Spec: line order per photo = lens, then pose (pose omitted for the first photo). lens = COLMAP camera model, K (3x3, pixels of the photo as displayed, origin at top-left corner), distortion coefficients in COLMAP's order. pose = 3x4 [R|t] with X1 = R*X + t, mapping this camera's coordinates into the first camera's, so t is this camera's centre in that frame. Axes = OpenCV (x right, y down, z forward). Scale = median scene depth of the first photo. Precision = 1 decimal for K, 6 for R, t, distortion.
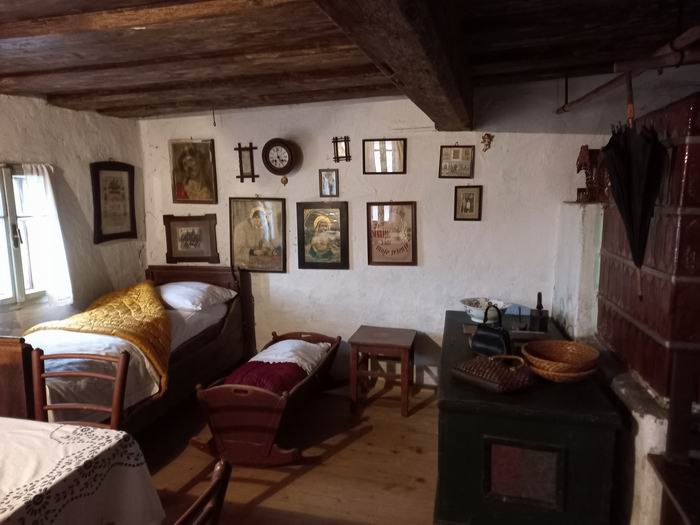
lens RADIAL K [[499.5, 0, 350.0], [0, 499.5, 262.5], [0, 0, 1]] dist [0.001534, 0.002518]
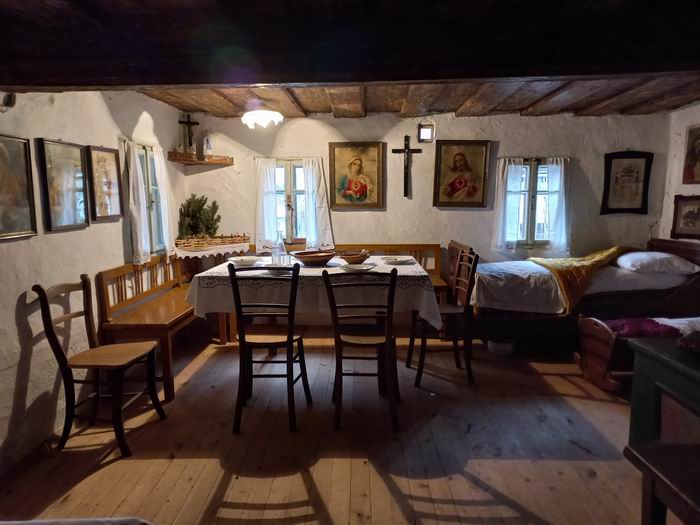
lens RADIAL K [[499.5, 0, 350.0], [0, 499.5, 262.5], [0, 0, 1]] dist [0.001534, 0.002518]
pose [[0.228951, 0.130948, -0.964590, 0.628512], [-0.131279, 0.986012, 0.102696, 0.038705], [0.964545, 0.103118, 0.242939, 0.043300]]
